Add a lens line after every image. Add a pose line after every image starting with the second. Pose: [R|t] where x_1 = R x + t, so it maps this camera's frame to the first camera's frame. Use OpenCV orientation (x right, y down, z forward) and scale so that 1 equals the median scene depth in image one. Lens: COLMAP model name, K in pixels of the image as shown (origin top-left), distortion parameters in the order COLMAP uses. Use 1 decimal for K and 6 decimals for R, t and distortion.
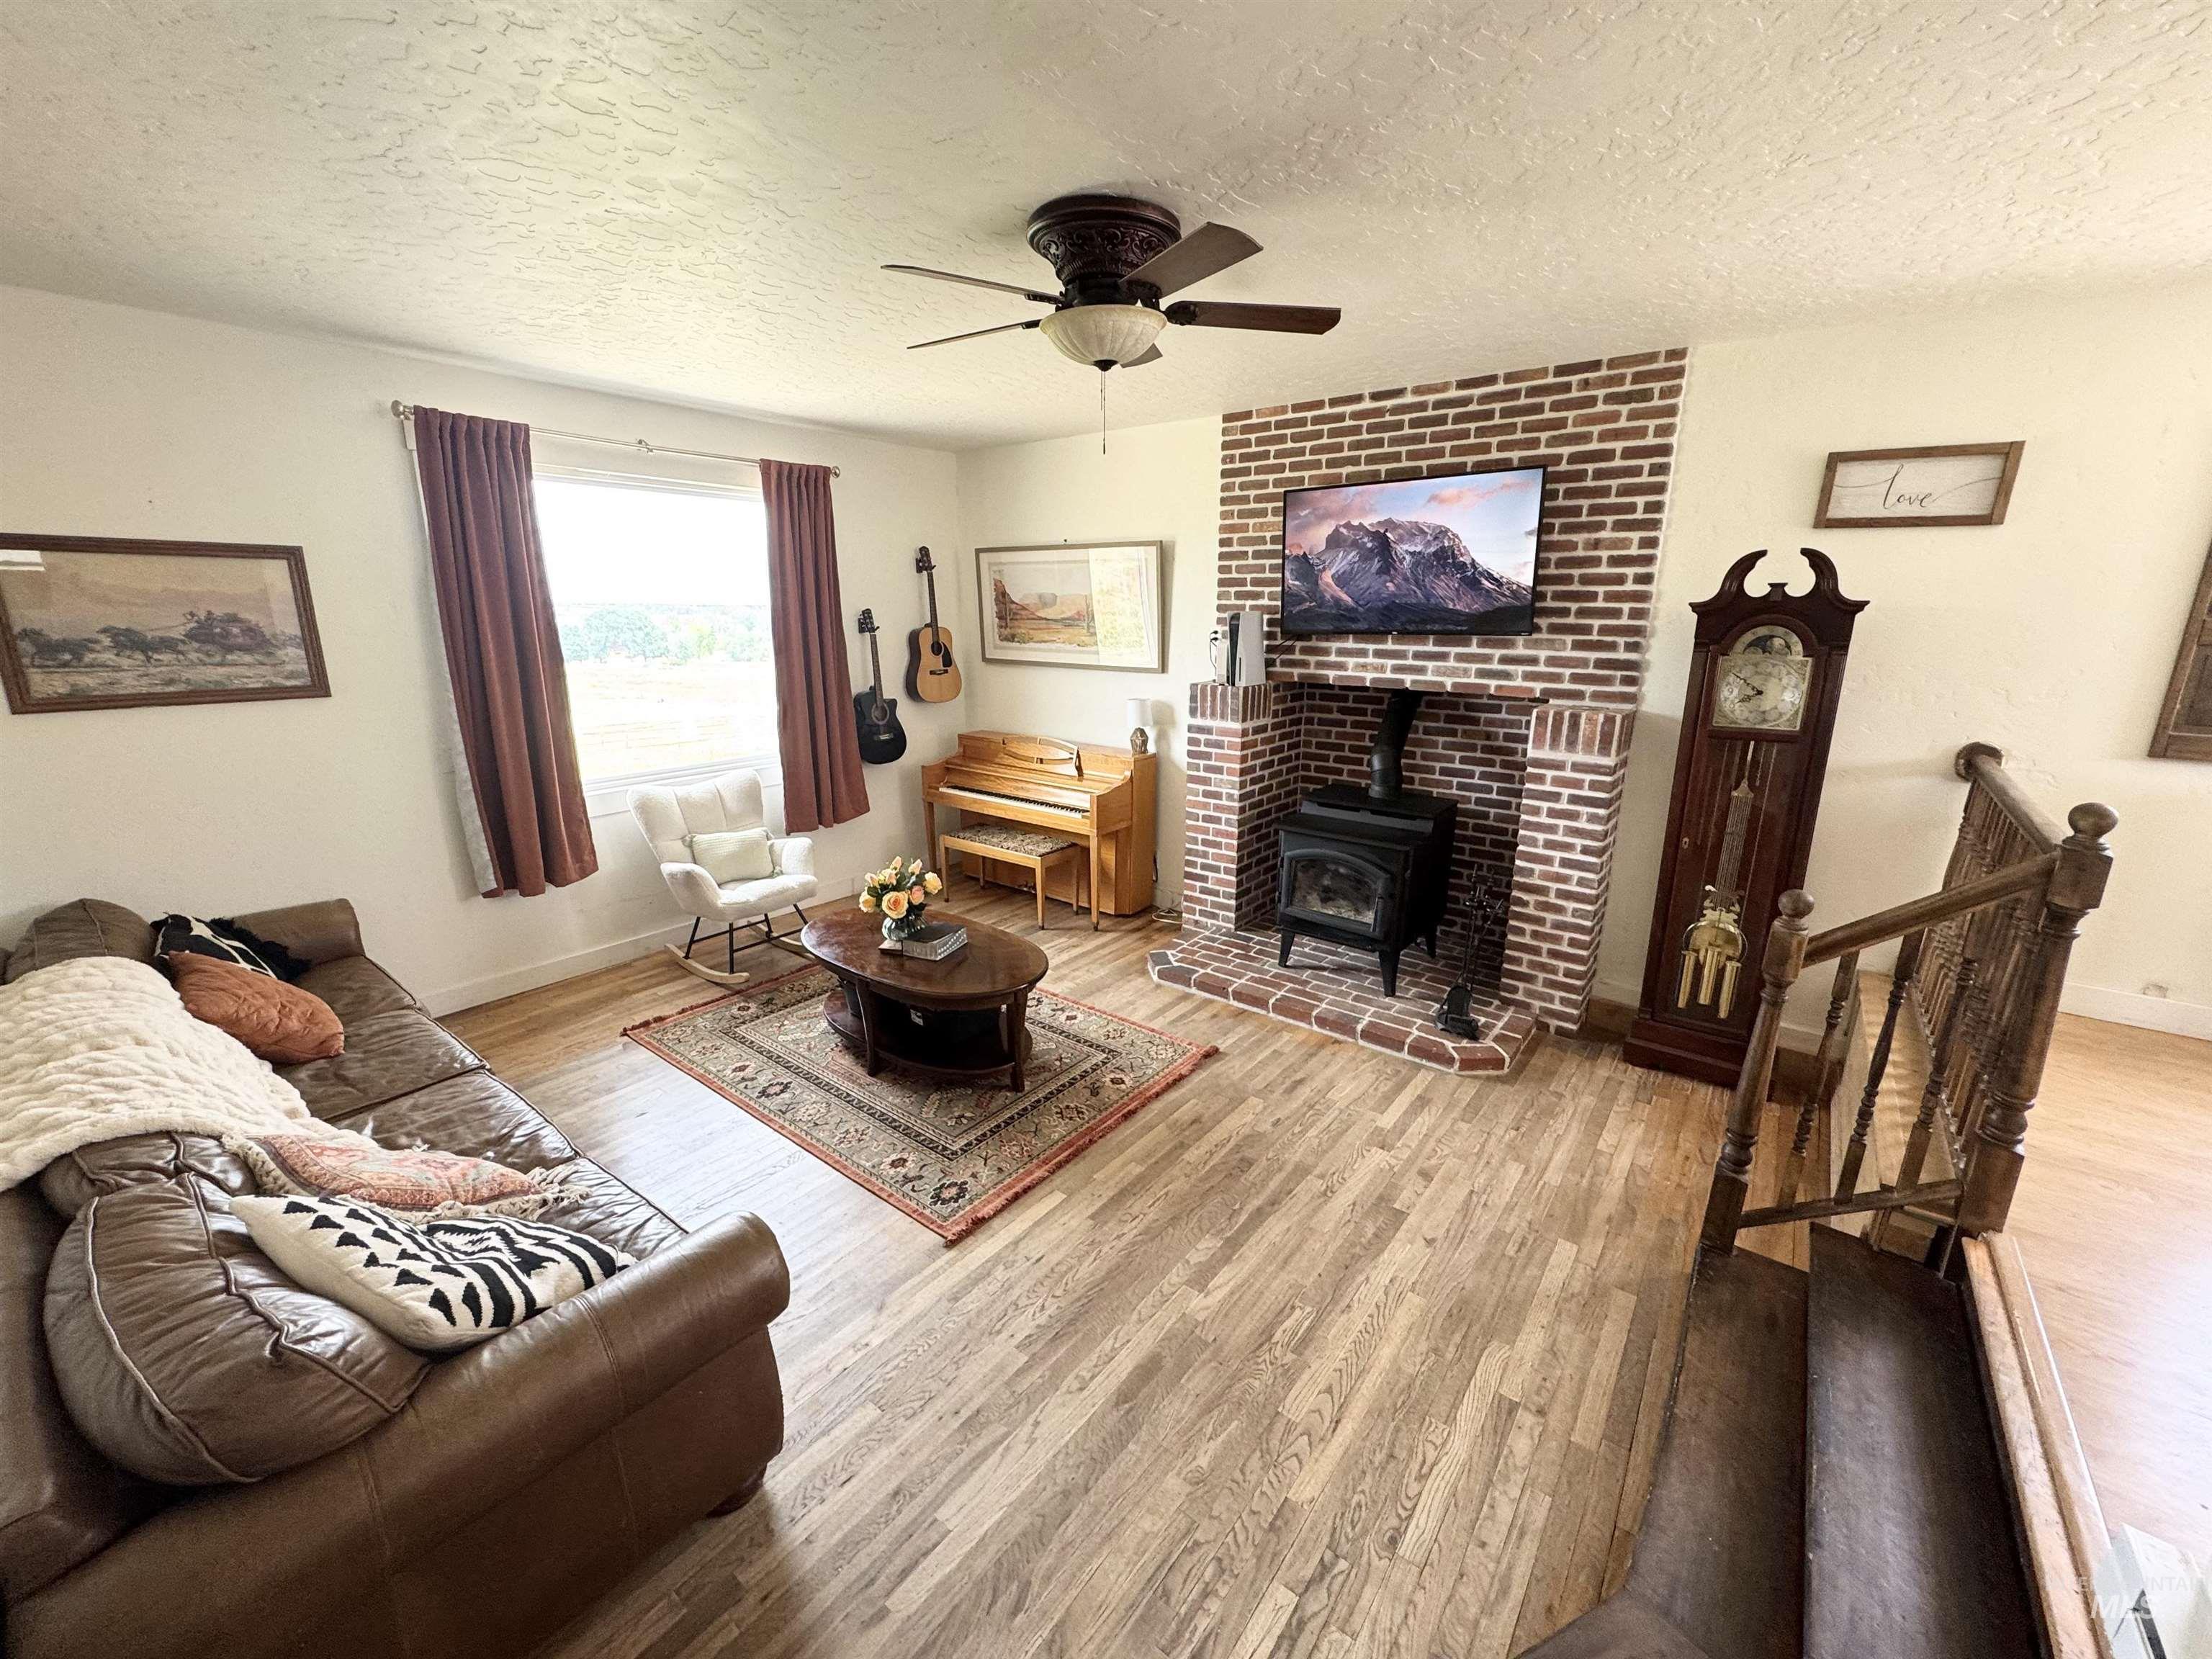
lens RADIAL K [[886.3, 0, 1106.0], [0, 886.3, 829.5], [0, 0, 1]] dist [-0.002297, -0.000726]
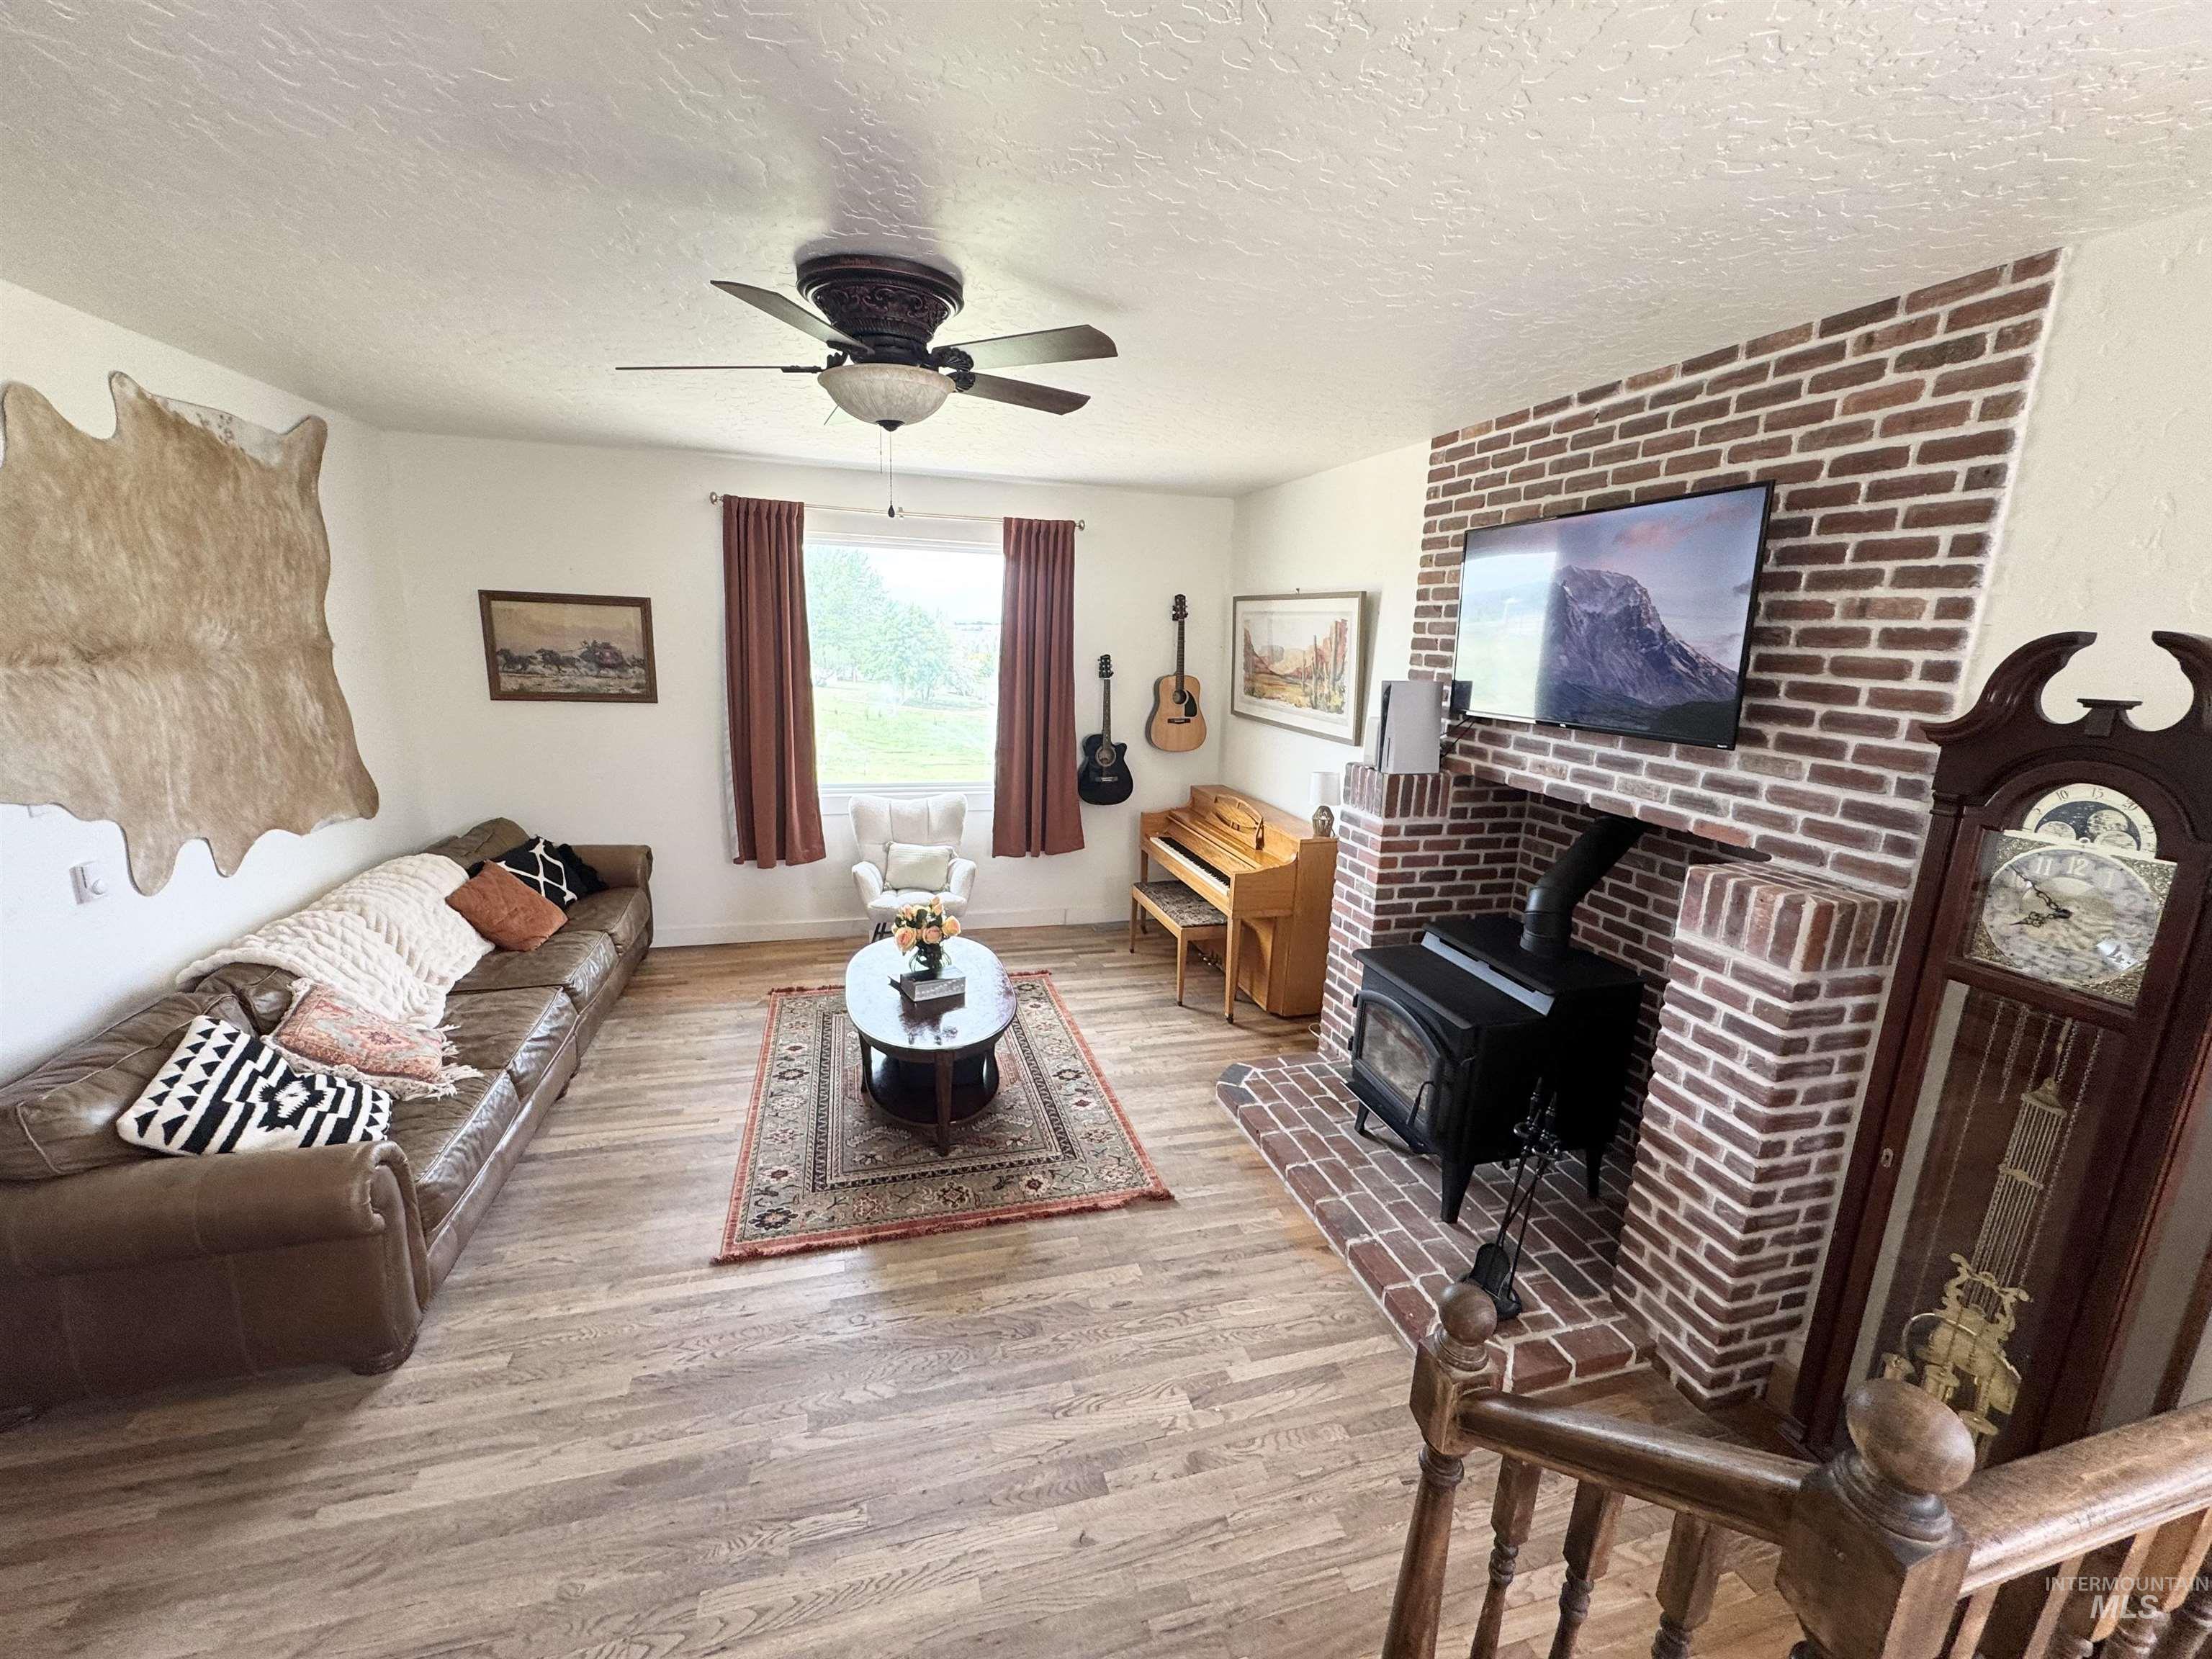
lens RADIAL K [[886.3, 0, 1106.0], [0, 886.3, 829.5], [0, 0, 1]] dist [-0.002297, -0.000726]
pose [[0.805912, 0.156952, -0.570852, 0.490950], [-0.177498, 0.983919, 0.019936, -0.097691], [0.564801, 0.085259, 0.820811, 0.240235]]
